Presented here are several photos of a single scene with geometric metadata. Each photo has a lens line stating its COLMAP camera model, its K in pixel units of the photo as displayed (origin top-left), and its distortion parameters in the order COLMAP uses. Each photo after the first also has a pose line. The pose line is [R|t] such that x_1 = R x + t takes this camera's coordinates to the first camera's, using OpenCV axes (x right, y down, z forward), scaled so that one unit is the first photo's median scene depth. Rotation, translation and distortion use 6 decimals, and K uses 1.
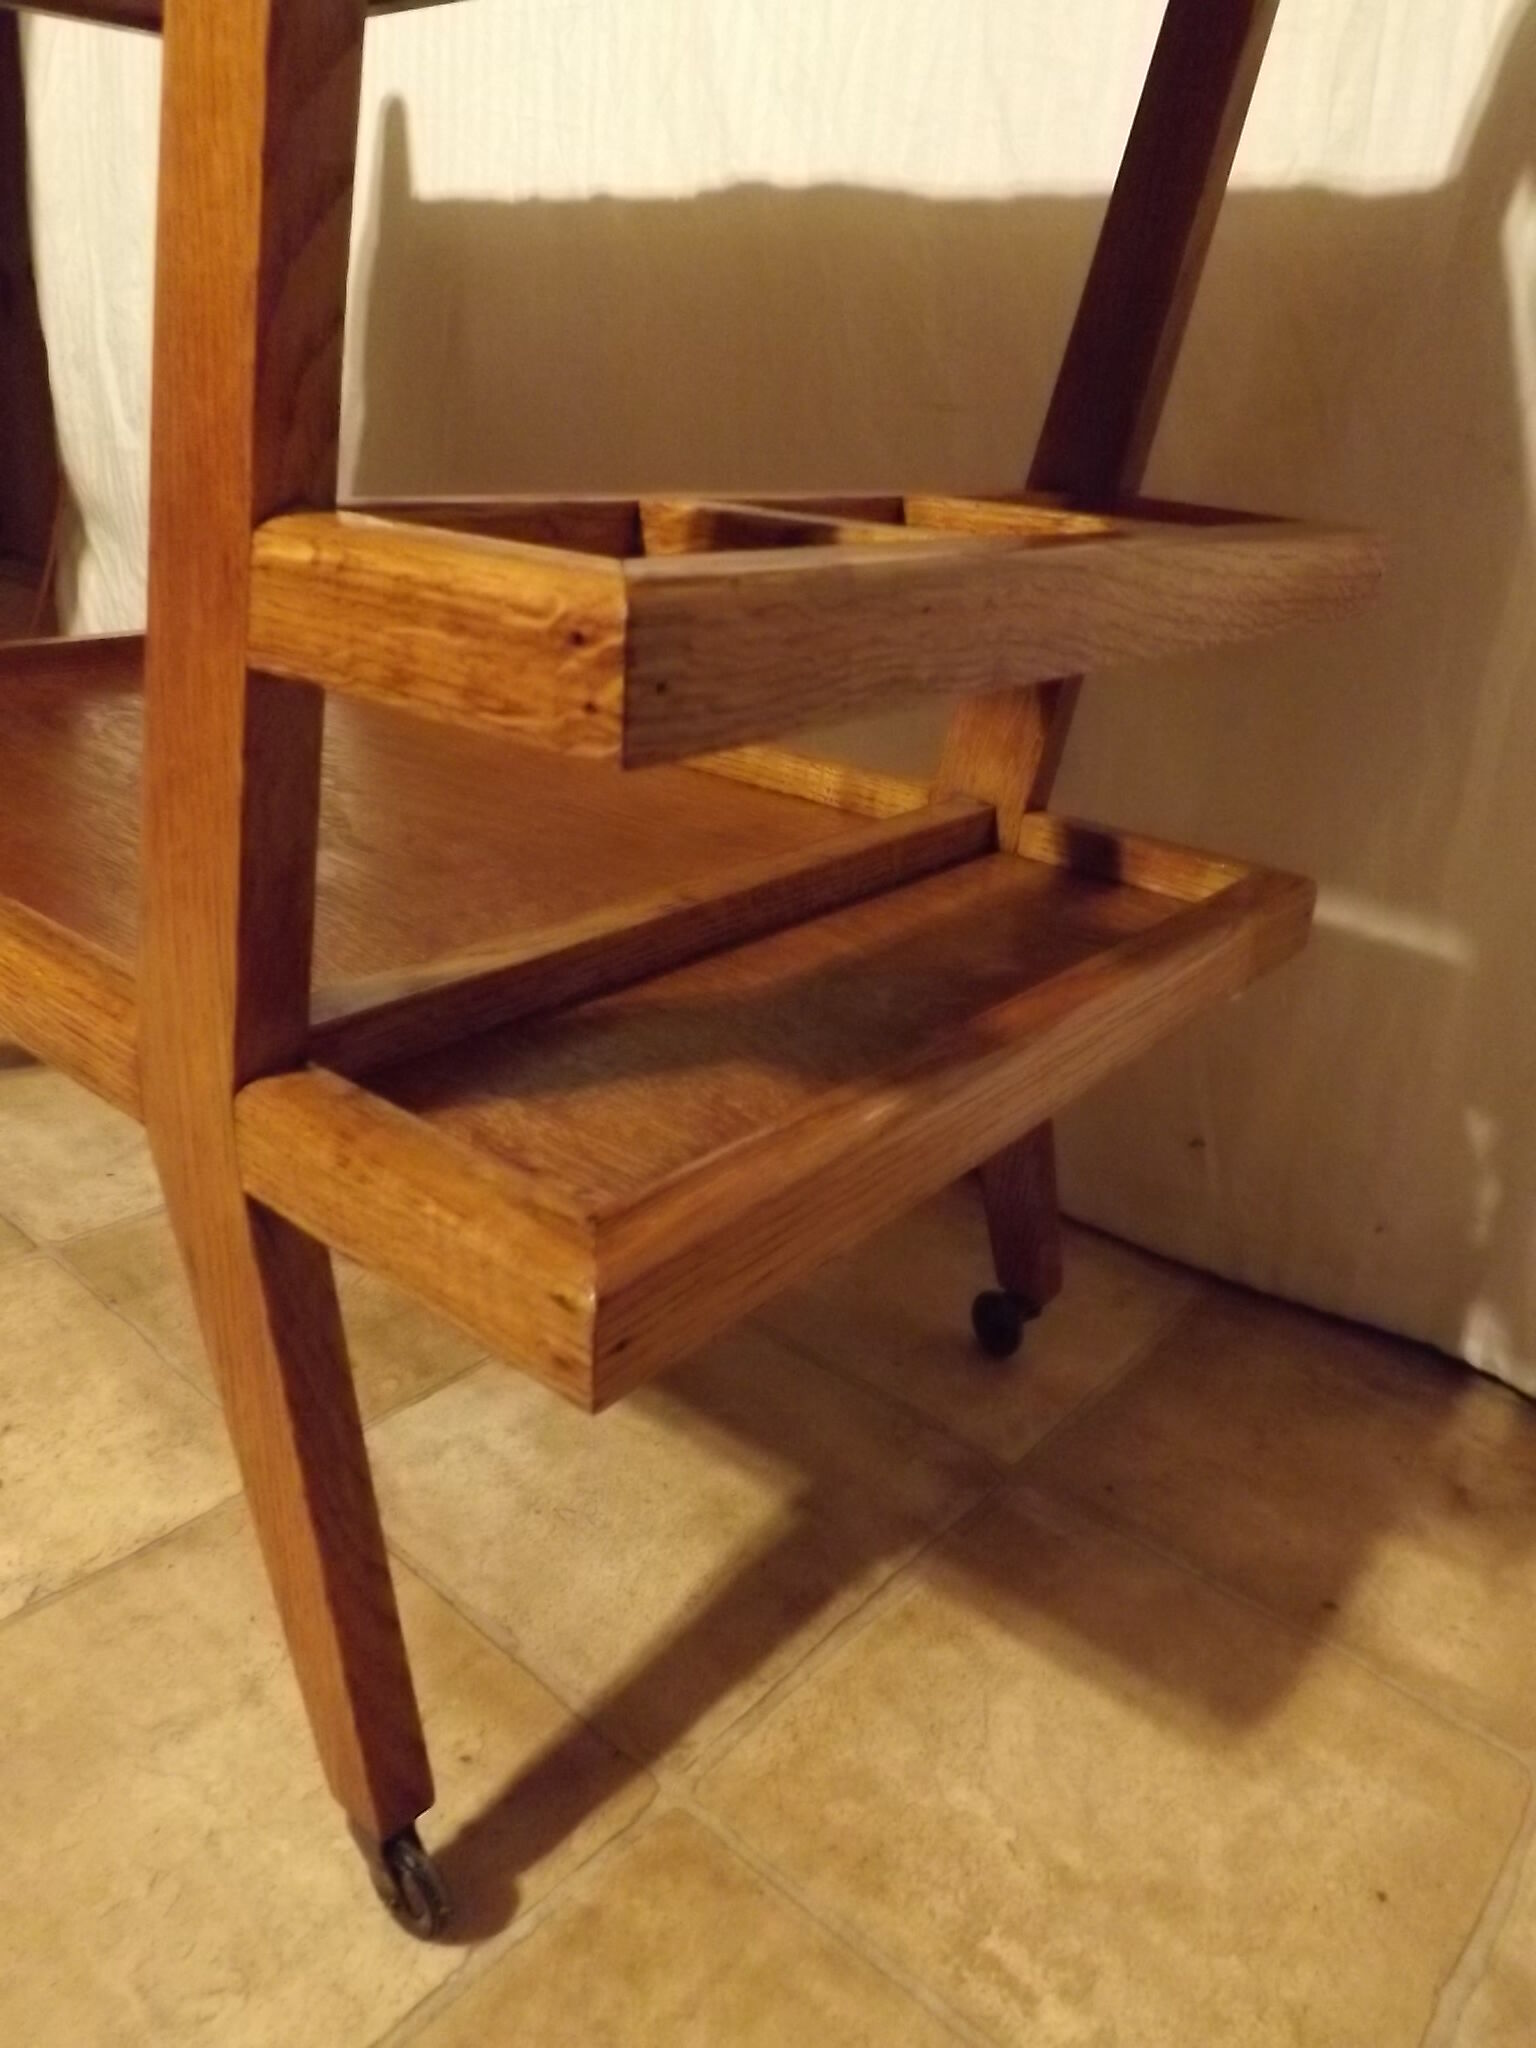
lens RADIAL K [[1460.2, 0, 756.4], [0, 1460.2, 1012.8], [0, 0, 1]] dist [-0.061238, 0.009933]
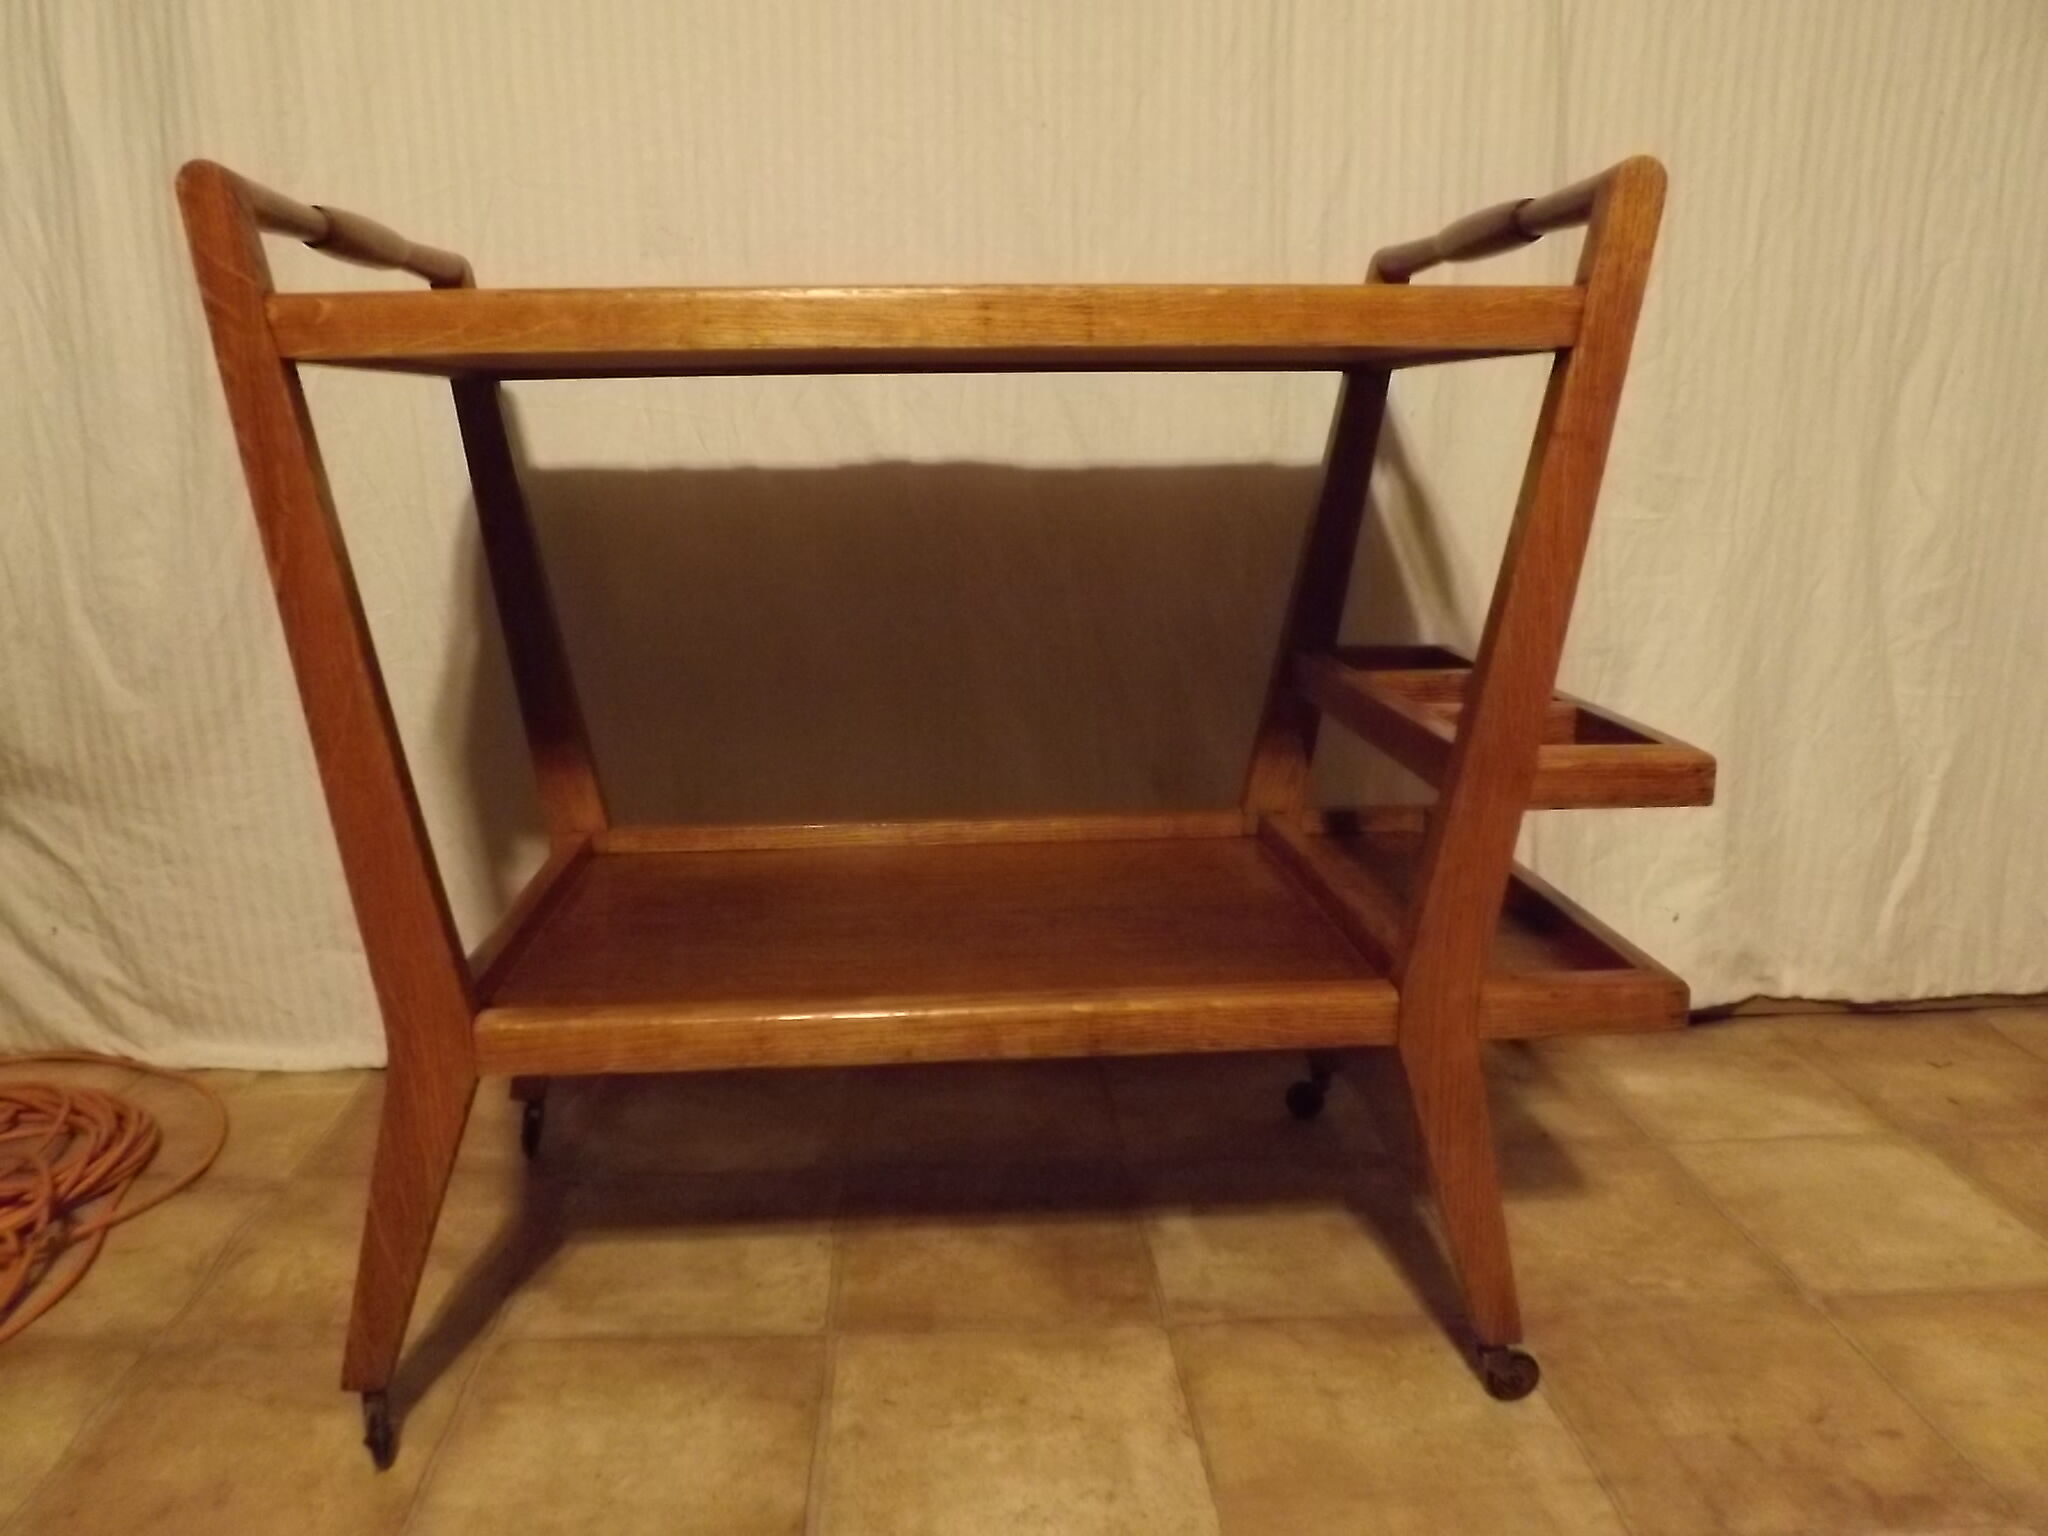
lens RADIAL K [[1460.2, 0, 983.6], [0, 1460.2, 804.4], [0, 0, 1]] dist [-0.061238, 0.009933]
pose [[0.729830, -0.251360, 0.635741, -1.502443], [0.325338, 0.945598, 0.000384, -0.326834], [-0.601252, 0.206551, 0.771902, -0.245718]]
